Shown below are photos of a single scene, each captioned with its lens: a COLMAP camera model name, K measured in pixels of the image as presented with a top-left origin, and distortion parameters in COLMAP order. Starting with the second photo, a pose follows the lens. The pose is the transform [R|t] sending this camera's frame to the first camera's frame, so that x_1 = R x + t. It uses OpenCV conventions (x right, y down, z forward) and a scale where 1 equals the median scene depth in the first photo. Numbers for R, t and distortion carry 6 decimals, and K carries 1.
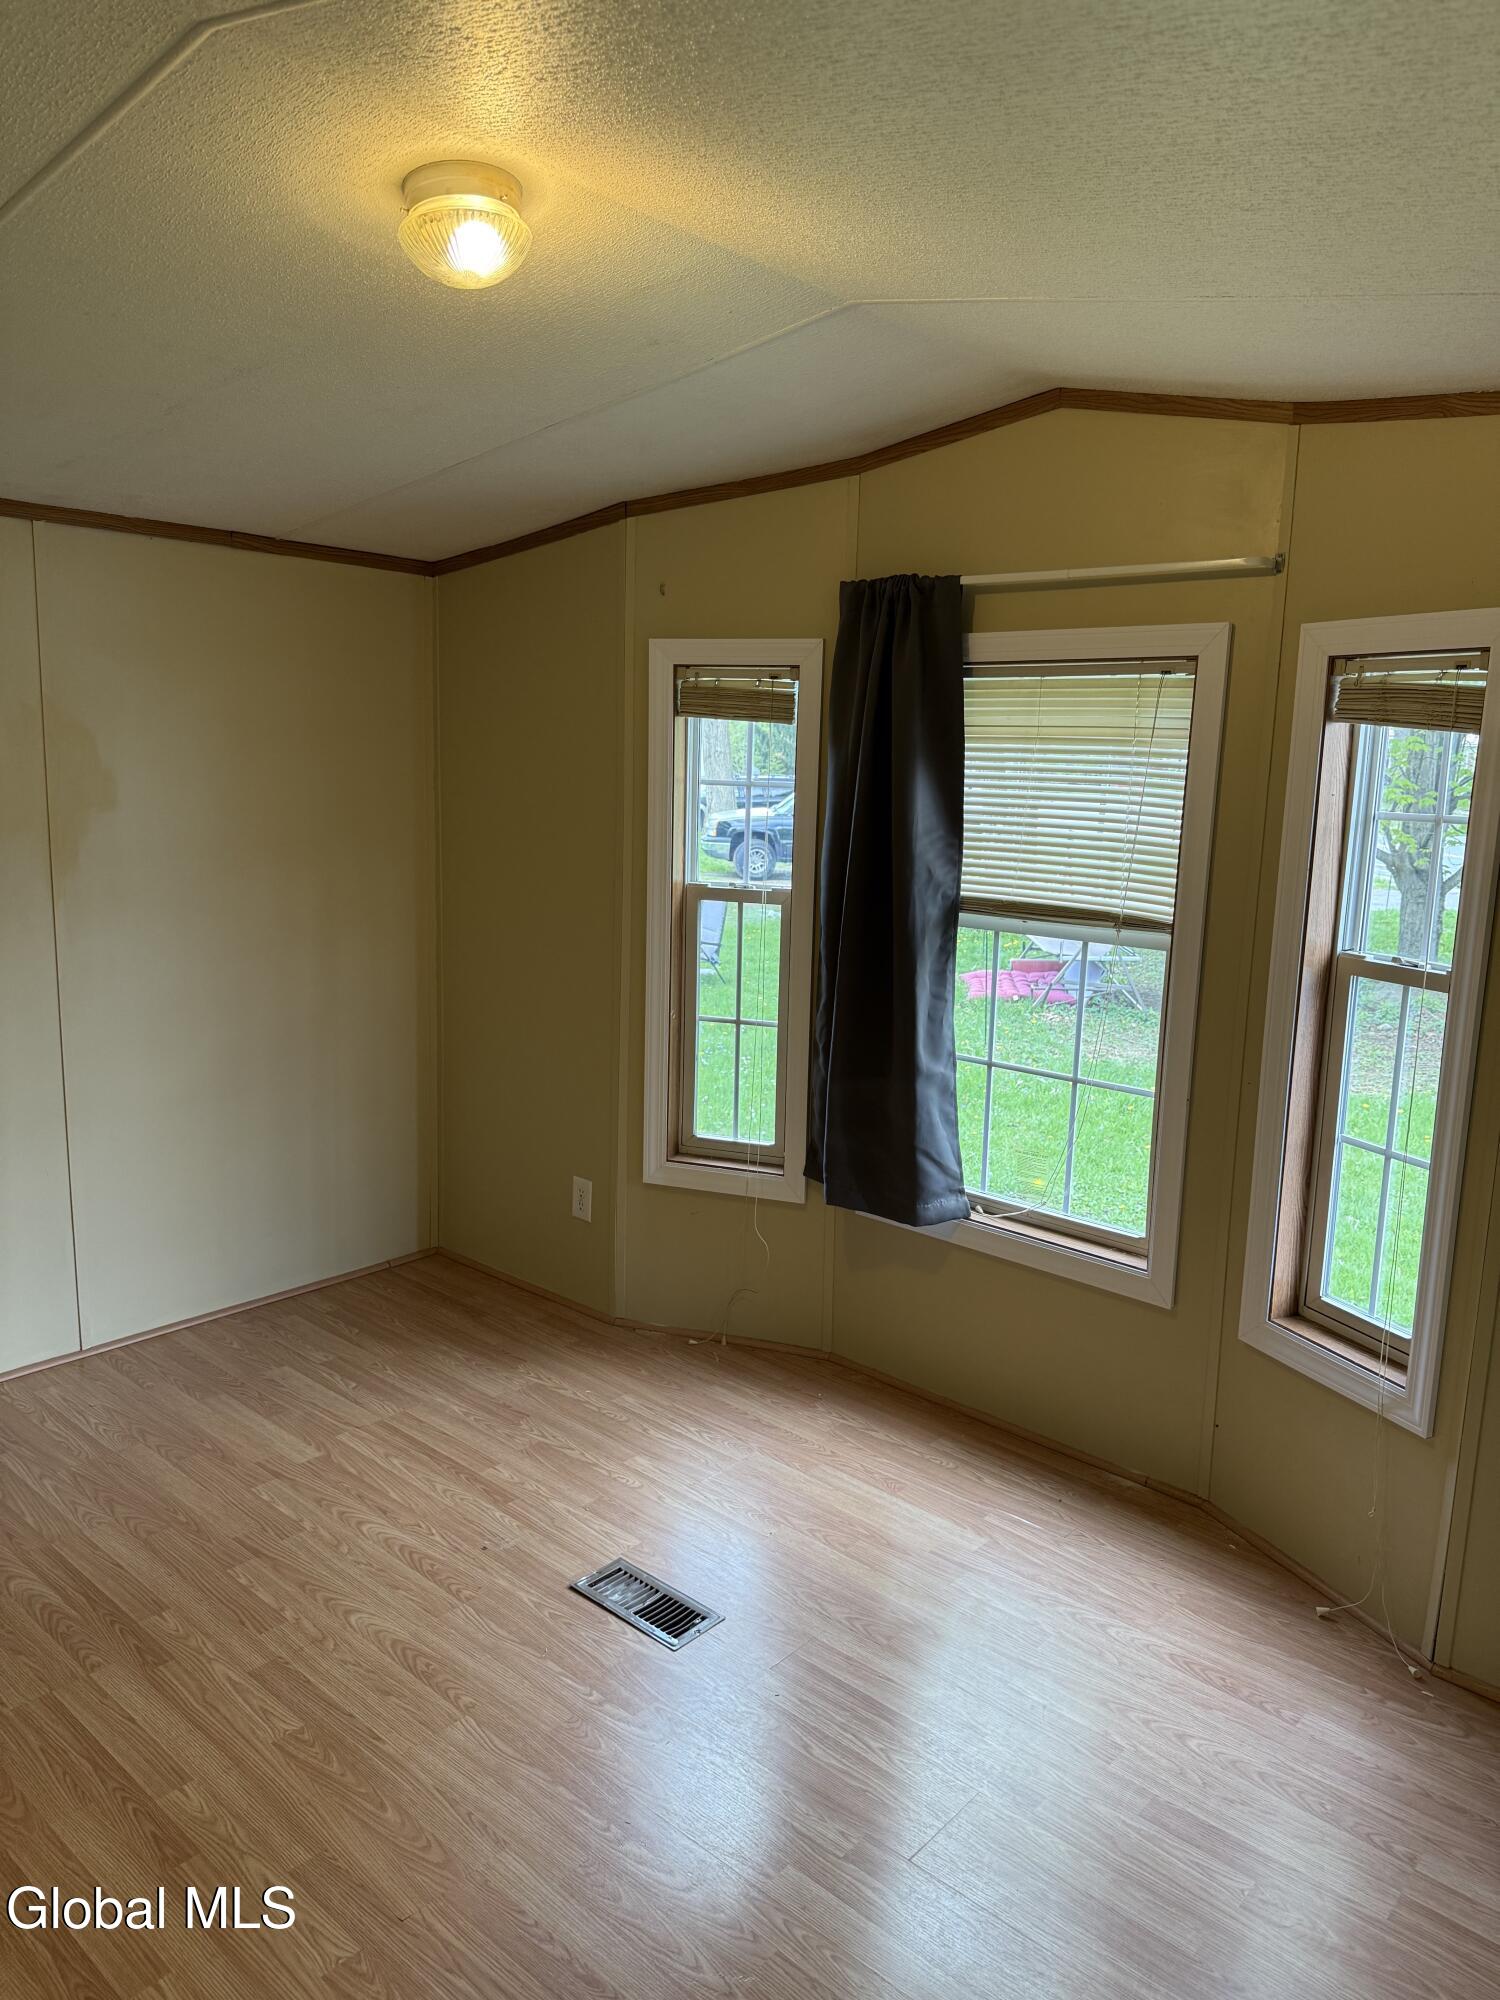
lens RADIAL K [[1400.5, 0, 749.3], [0, 1400.5, 993.7], [0, 0, 1]] dist [-0.002281, 0.054524]
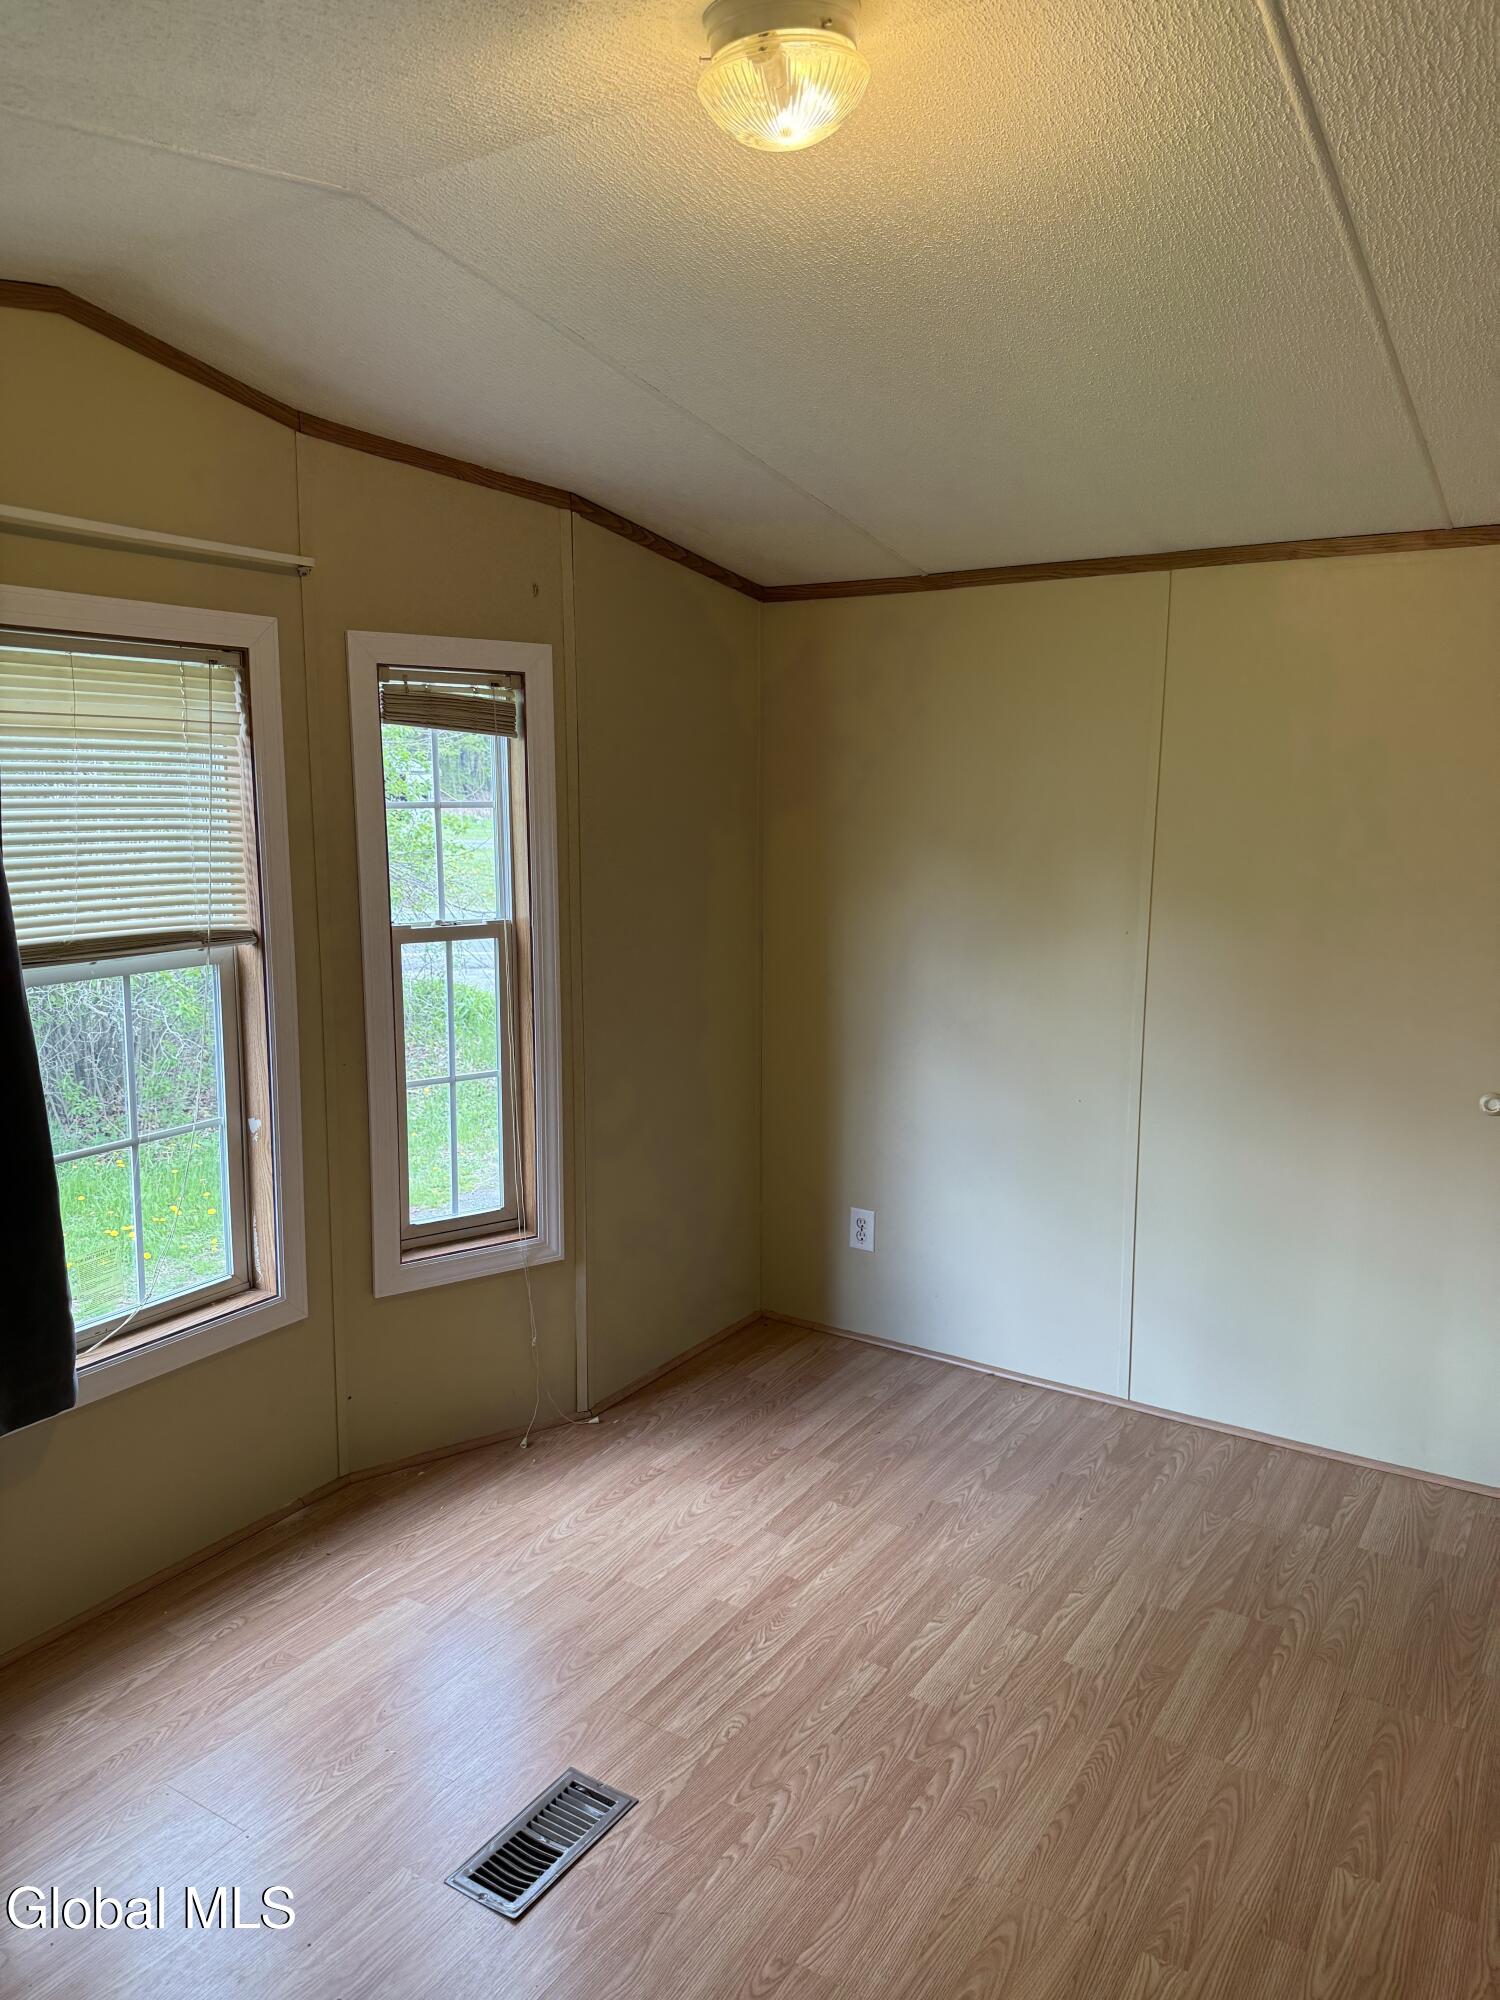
lens RADIAL K [[1456.1, 0, 750.0], [0, 1456.1, 1000.0], [0, 0, 1]] dist [0.140754, 0.000959]
pose [[-0.134885, -0.191027, 0.972273, -0.850545], [0.152743, 0.965503, 0.210887, -0.191501], [-0.979018, 0.176953, -0.101054, 0.907440]]
